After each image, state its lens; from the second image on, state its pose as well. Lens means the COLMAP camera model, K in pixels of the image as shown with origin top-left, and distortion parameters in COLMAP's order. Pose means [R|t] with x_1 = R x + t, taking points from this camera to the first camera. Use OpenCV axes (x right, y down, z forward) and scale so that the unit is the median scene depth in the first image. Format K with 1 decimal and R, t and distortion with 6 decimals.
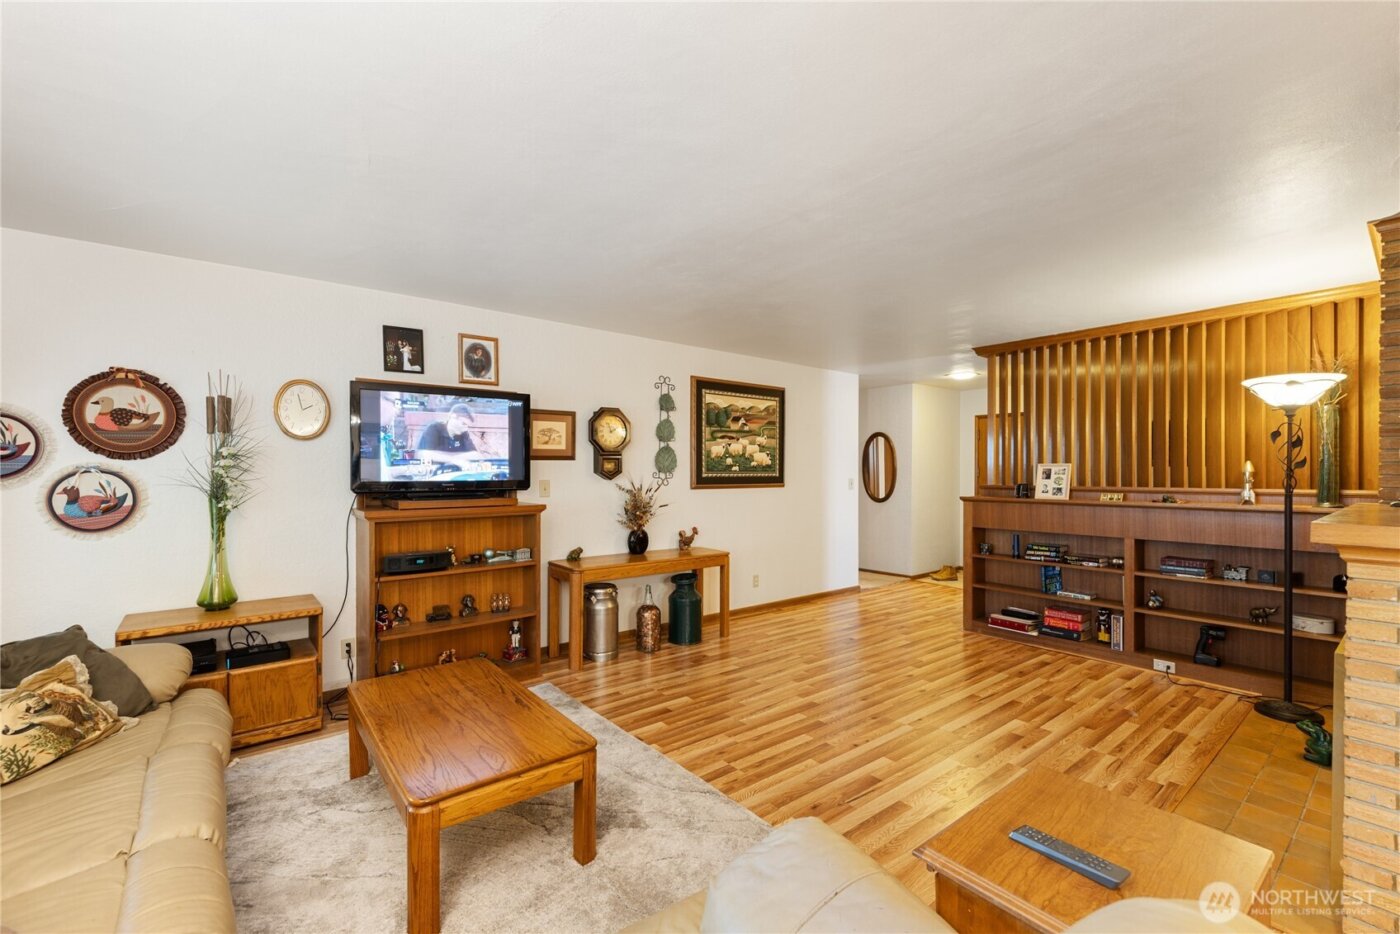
lens RADIAL K [[589.4, 0, 690.9], [0, 589.4, 473.3], [0, 0, 1]] dist [-0.001004, -0.001534]
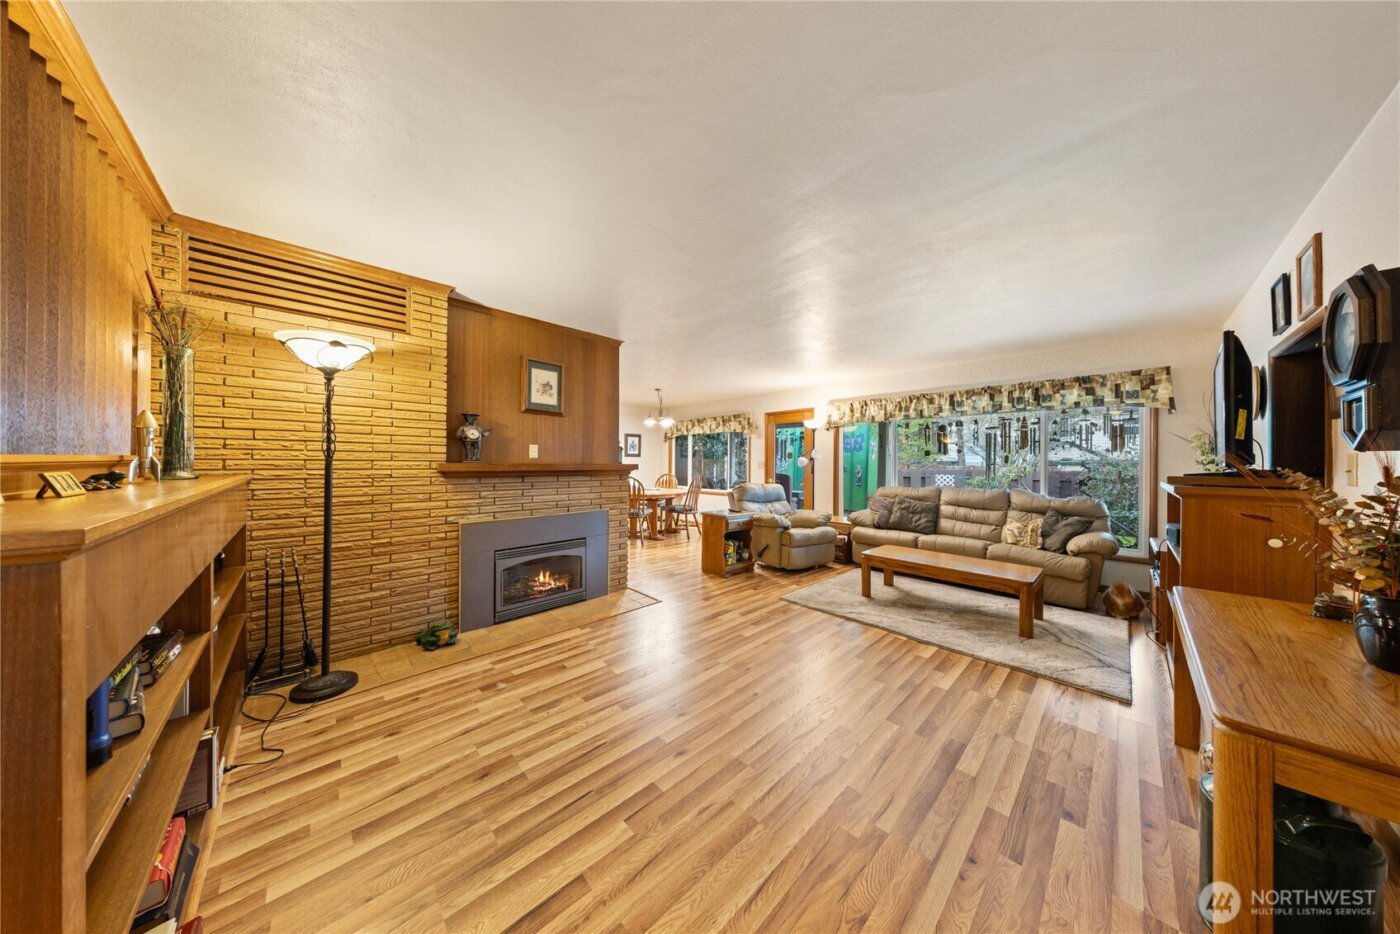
lens RADIAL K [[406.5, 0, 691.6], [0, 406.5, 464.4], [0, 0, 1]] dist [0.006810, -0.001812]
pose [[-0.996175, -0.008587, -0.086957, 0.427056], [-0.009416, 0.999914, 0.009135, 0.028094], [0.086871, 0.009919, -0.996170, 1.533712]]
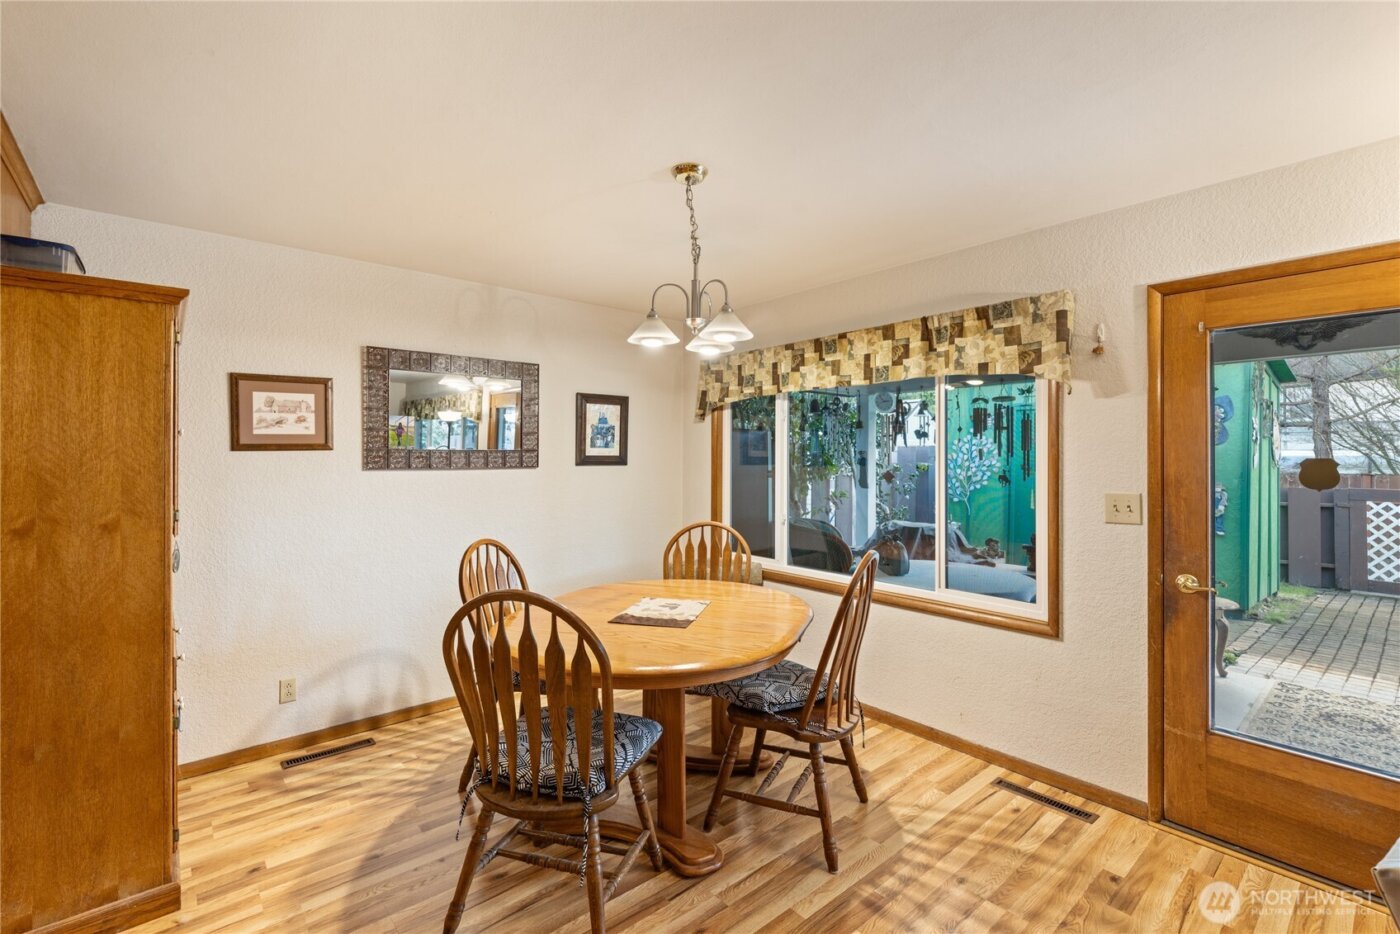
lens RADIAL K [[612.7, 0, 684.2], [0, 612.7, 454.3], [0, 0, 1]] dist [0.004996, -0.000219]
pose [[-0.999634, -0.008721, -0.025610, 0.438632], [-0.008731, 0.999962, 0.000290, -0.011865], [0.025606, 0.000513, -0.999672, 0.323097]]
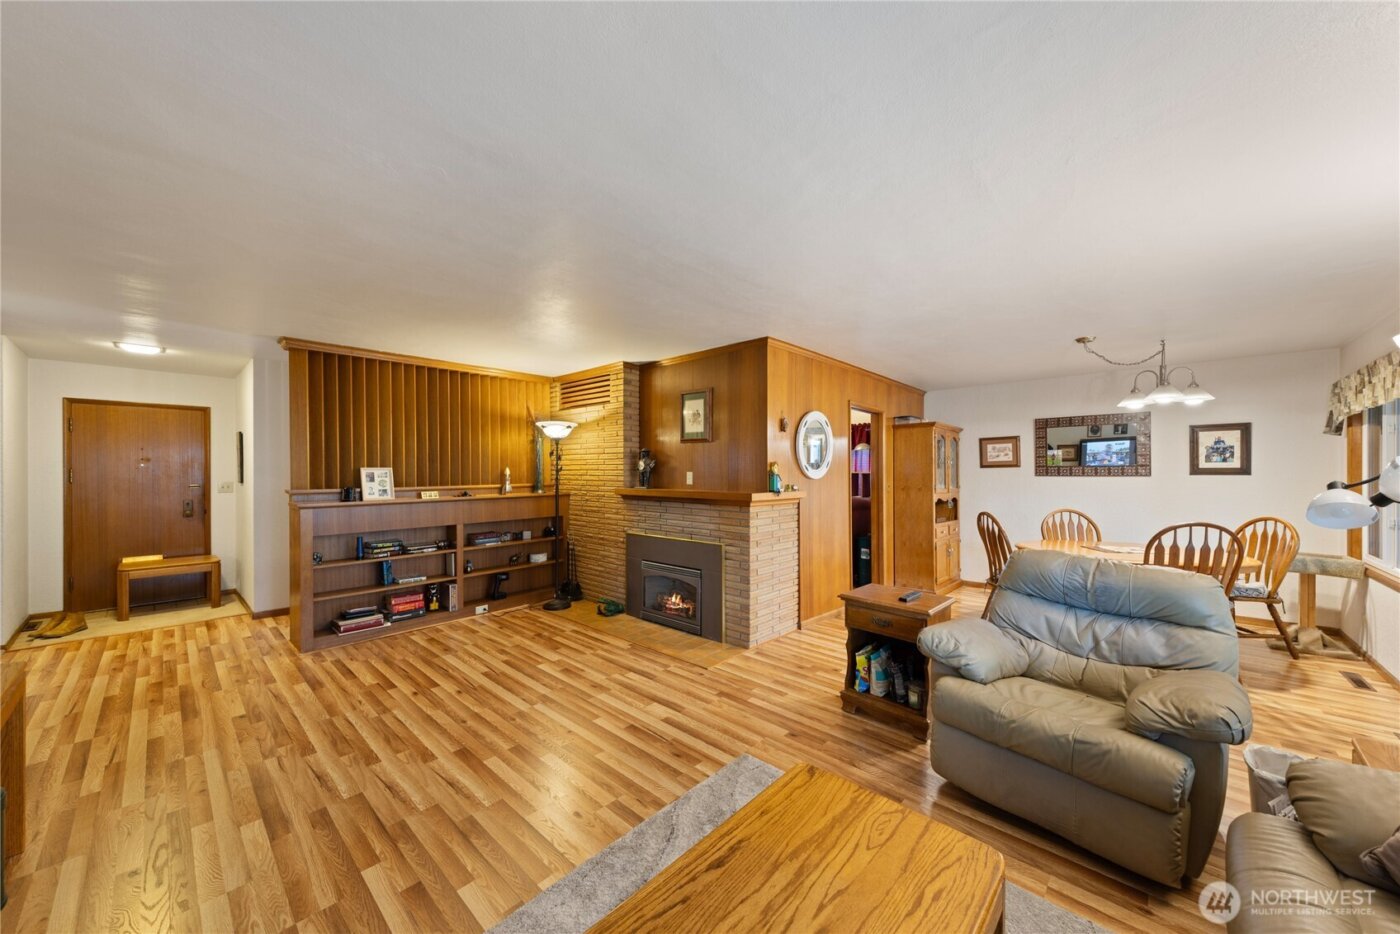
lens RADIAL K [[500.3, 0, 694.9], [0, 500.3, 469.7], [0, 0, 1]] dist [0.010208, -0.002412]
pose [[-0.153505, -0.000829, 0.988148, -0.526102], [0.006534, 0.999977, 0.001853, -0.014384], [-0.988126, 0.006741, -0.153496, 0.723926]]
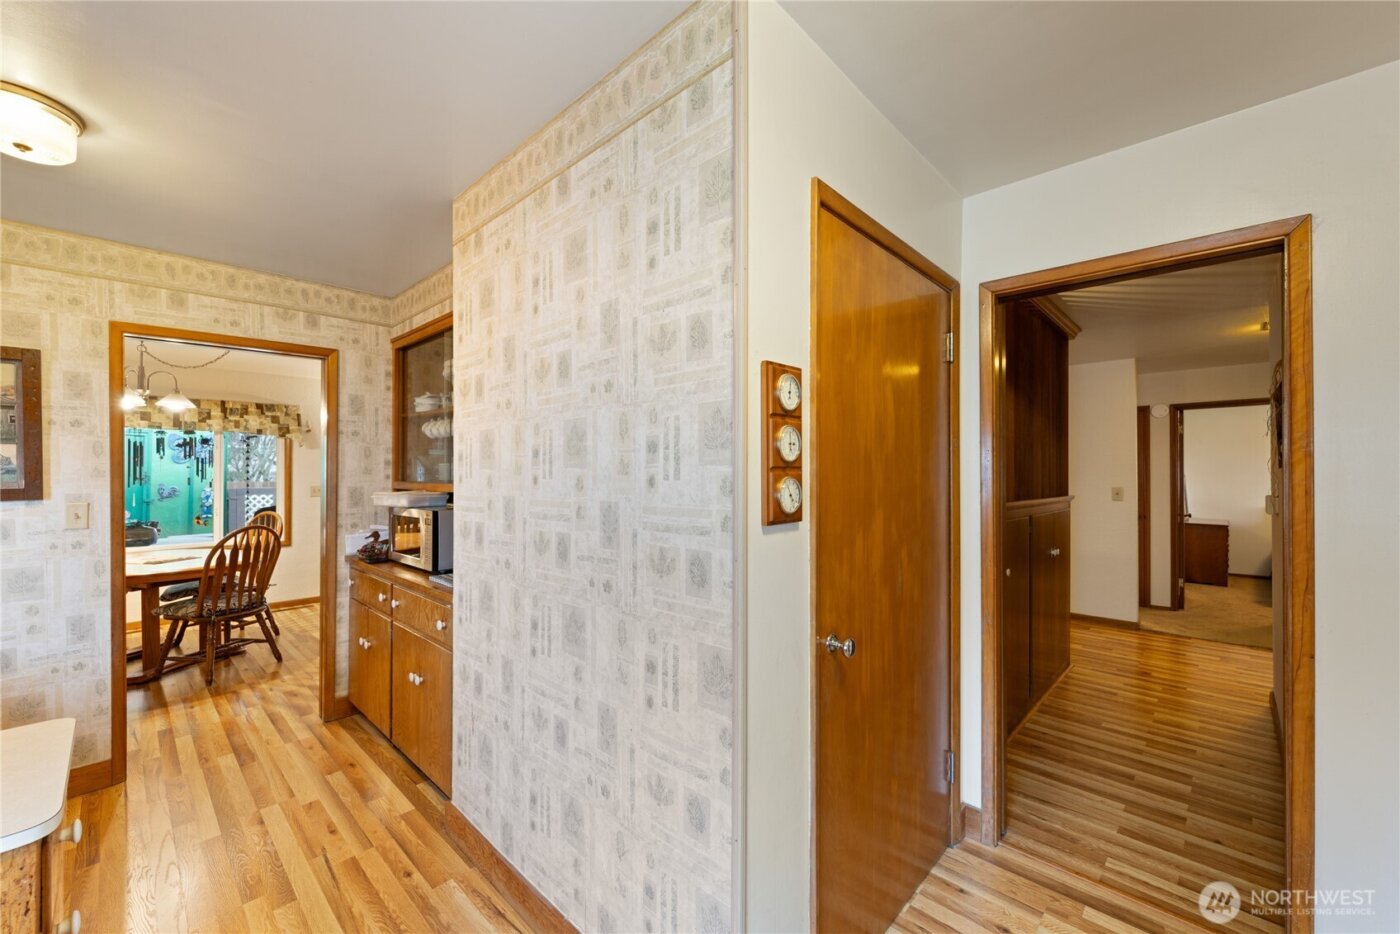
lens RADIAL K [[549.0, 0, 696.9], [0, 549.0, 470.3], [0, 0, 1]] dist [-0.001023, -0.001214]
pose [[0.129485, -0.008556, -0.991544, 1.708238], [-0.005881, 0.999939, -0.009396, -0.008174], [0.991564, 0.007048, 0.129427, 0.568156]]
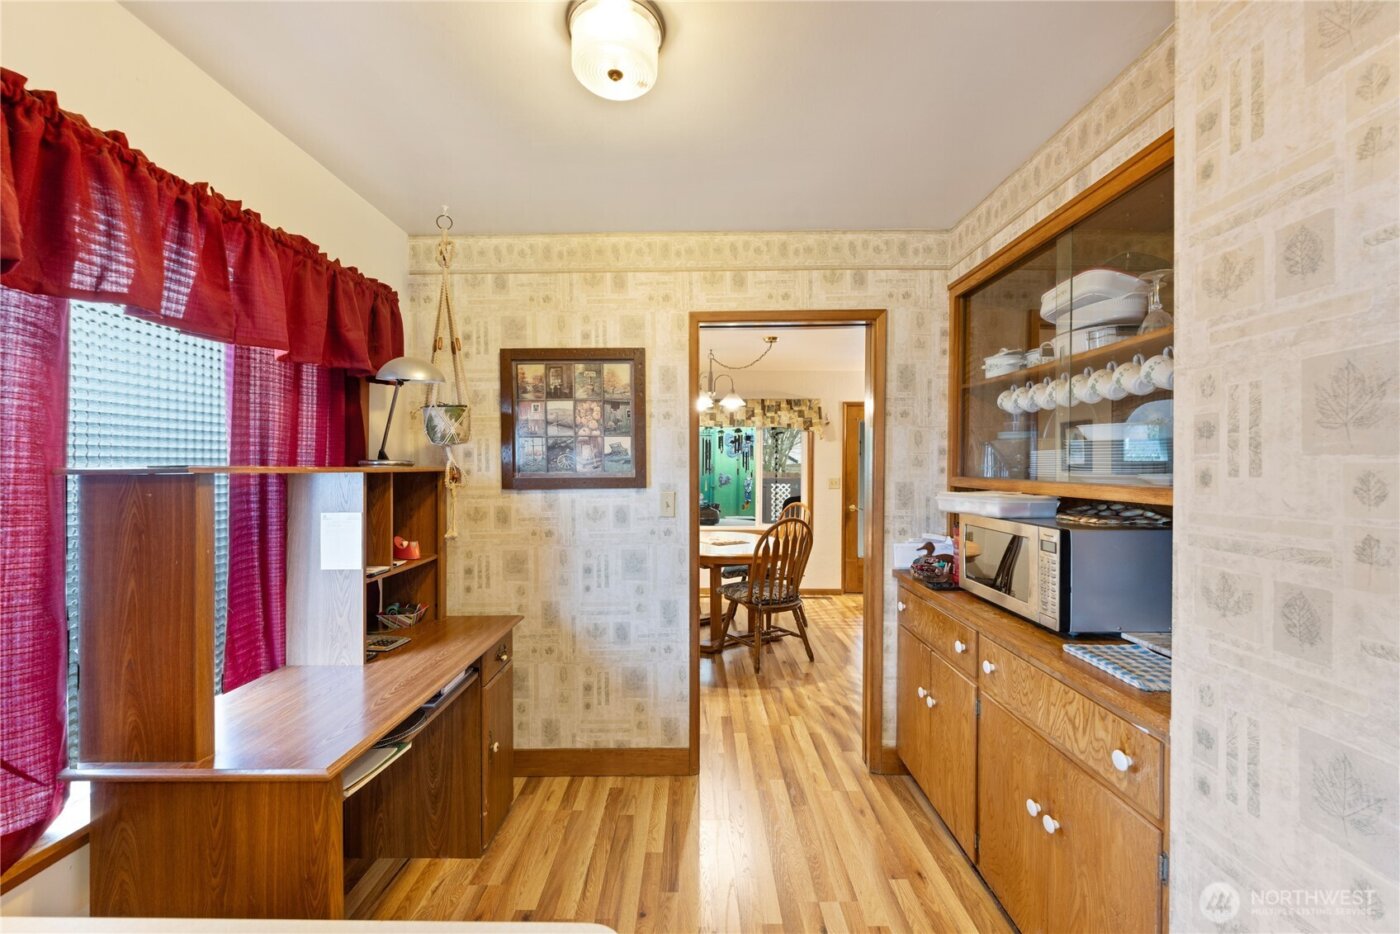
lens RADIAL K [[549.0, 0, 690.2], [0, 549.0, 464.3], [0, 0, 1]] dist [-0.001023, -0.001214]
pose [[-0.641487, -0.009101, -0.767080, 1.467888], [-0.014440, 0.999896, 0.000213, -0.005981], [0.766998, 0.011213, -0.641552, 0.376199]]
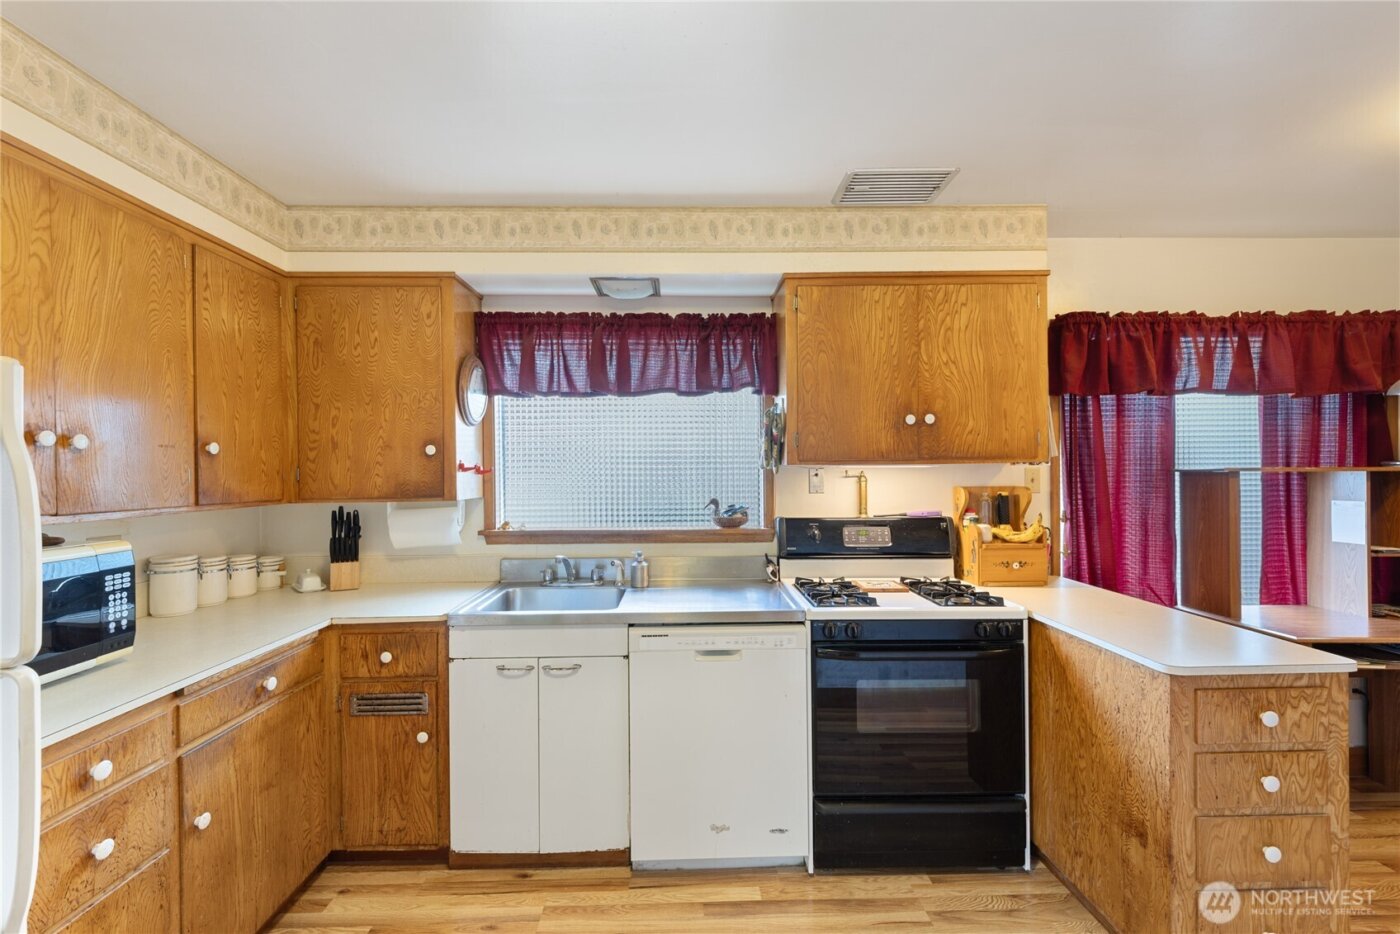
lens RADIAL K [[612.7, 0, 702.1], [0, 612.7, 472.1], [0, 0, 1]] dist [0.004996, -0.000219]
pose [[-0.793956, 0.001358, 0.607974, 1.458973], [0.012776, 0.999814, 0.014451, -0.013286], [-0.607841, 0.019241, -0.793825, 0.863208]]
